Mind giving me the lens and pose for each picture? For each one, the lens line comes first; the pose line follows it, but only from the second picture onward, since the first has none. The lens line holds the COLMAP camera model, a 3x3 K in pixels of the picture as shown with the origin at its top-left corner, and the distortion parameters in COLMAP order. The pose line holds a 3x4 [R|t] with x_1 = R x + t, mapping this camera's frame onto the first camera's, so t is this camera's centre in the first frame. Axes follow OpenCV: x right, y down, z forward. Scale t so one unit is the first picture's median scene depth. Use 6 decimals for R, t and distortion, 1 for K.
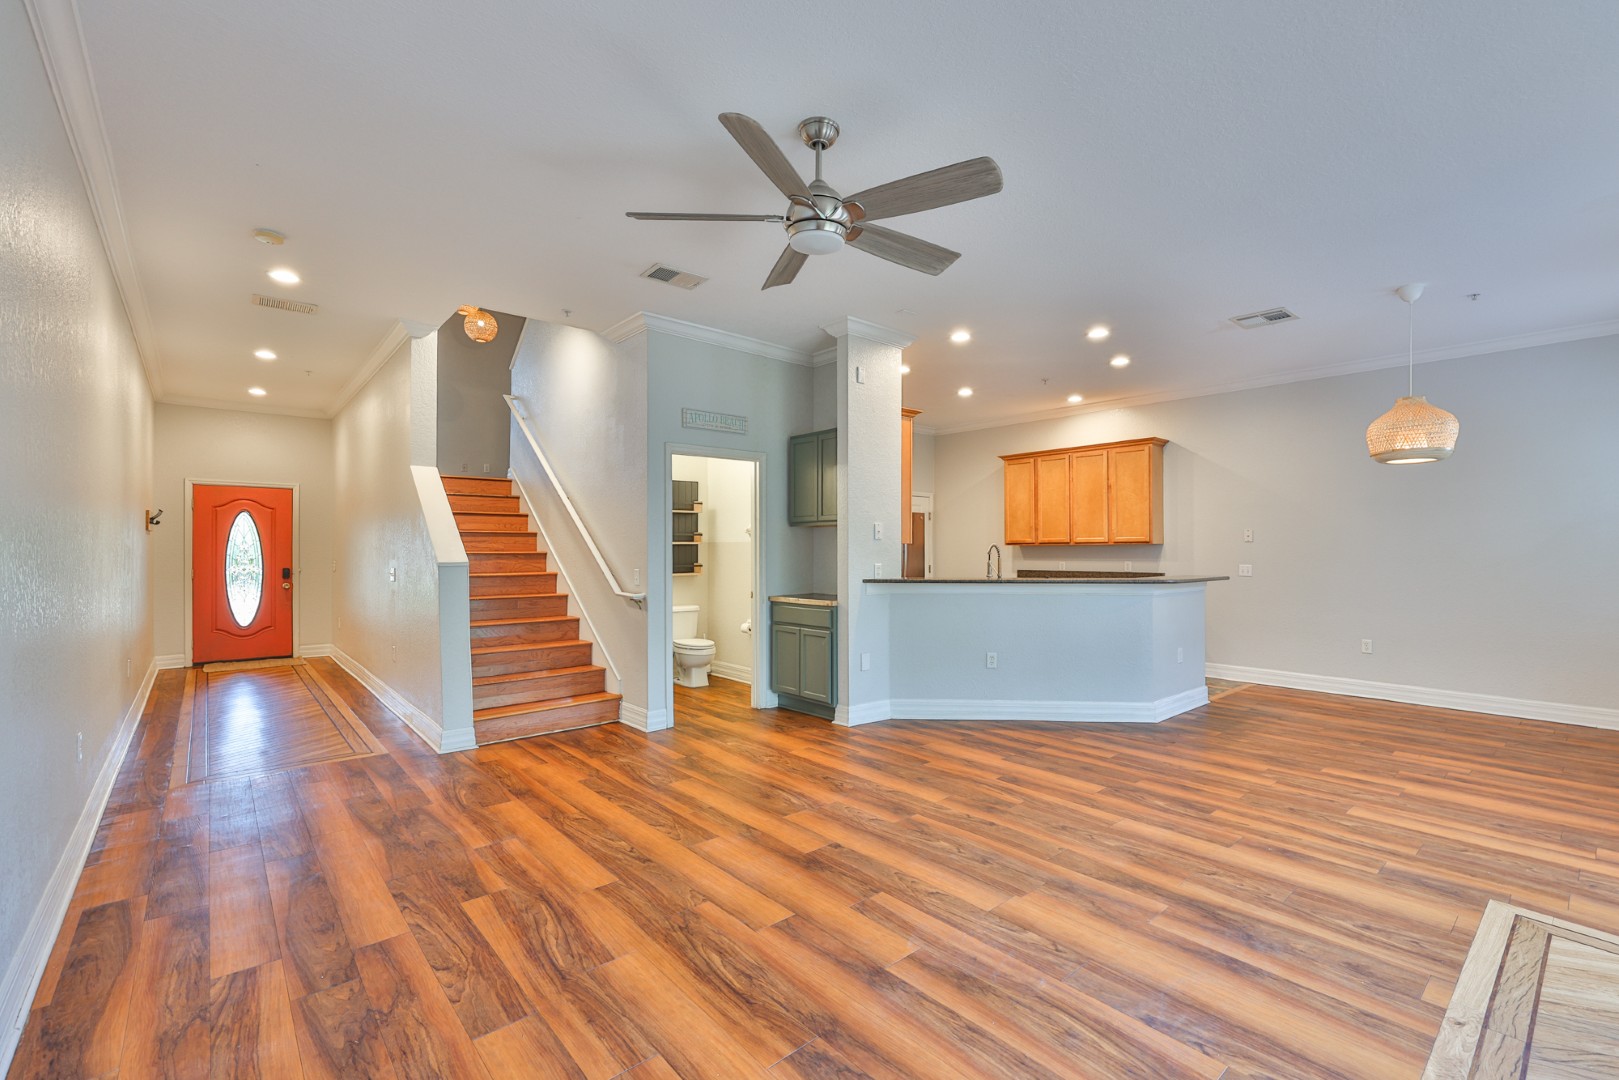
lens RADIAL K [[778.0, 0, 833.2], [0, 778.0, 546.9], [0, 0, 1]] dist [0.002213, 0.000204]
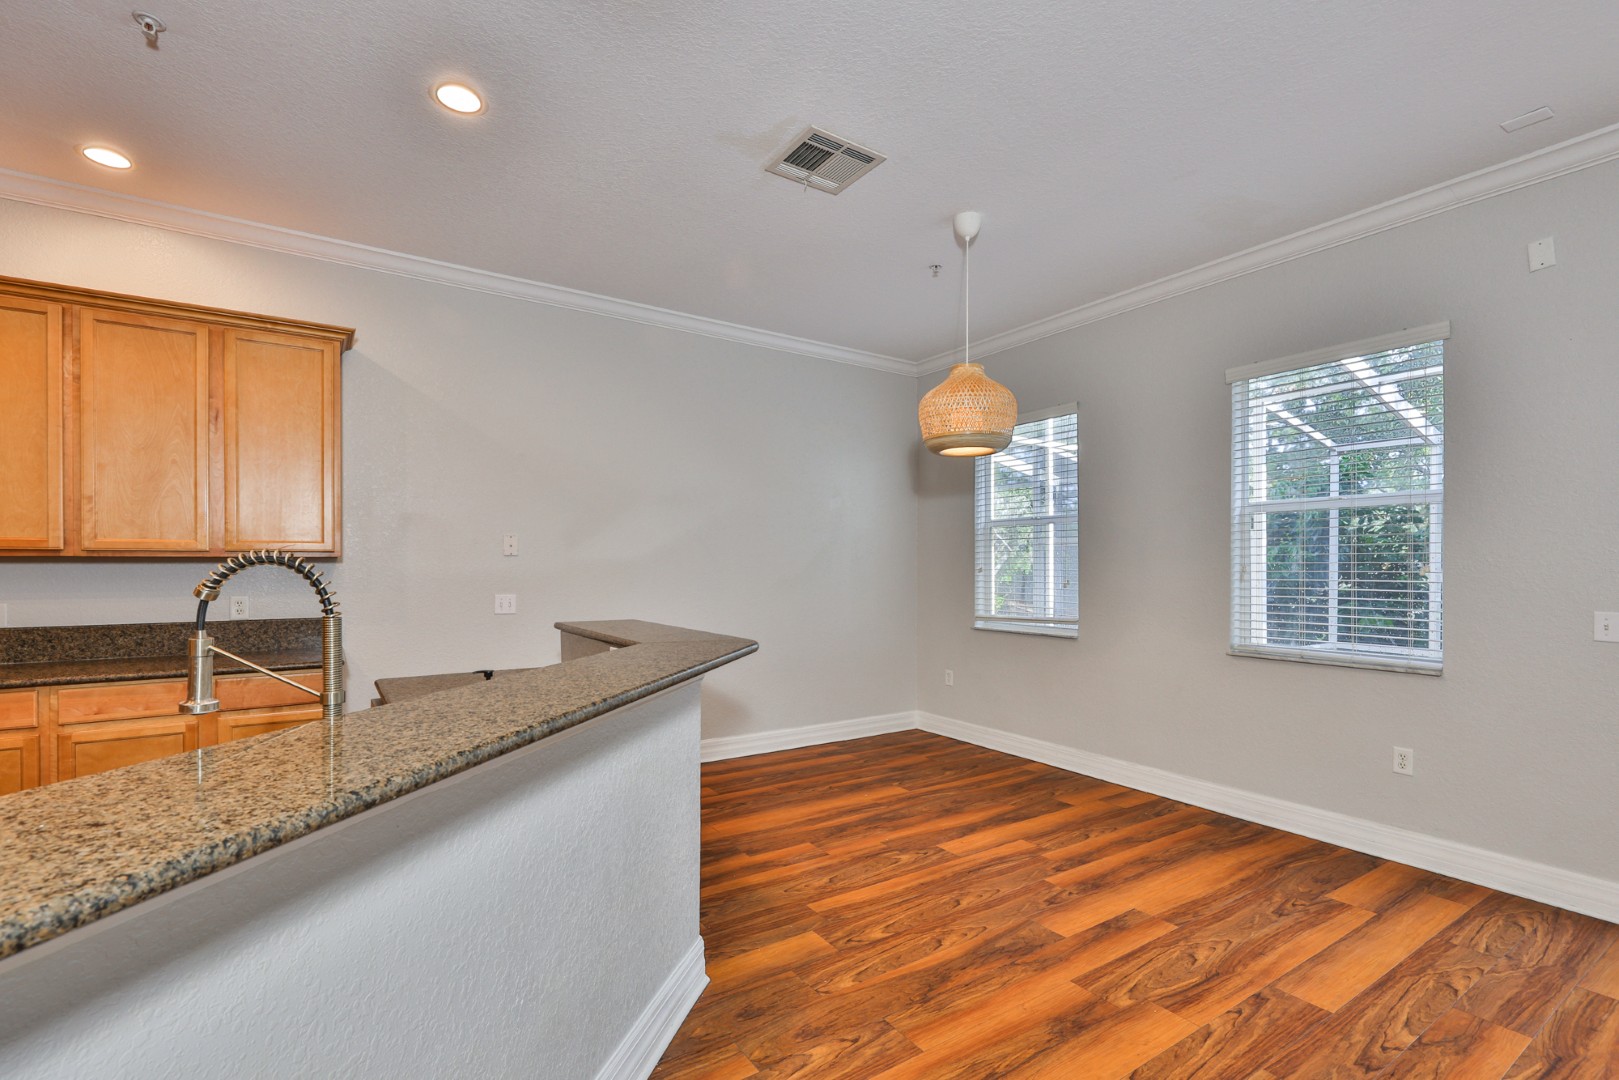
lens RADIAL K [[718.6, 0, 837.0], [0, 718.6, 555.0], [0, 0, 1]] dist [-0.000752, -0.000057]
pose [[0.151954, 0.020648, 0.988172, 0.043719], [0.001104, 0.999778, -0.021061, 0.006910], [-0.988387, 0.004292, 0.151897, 0.882544]]
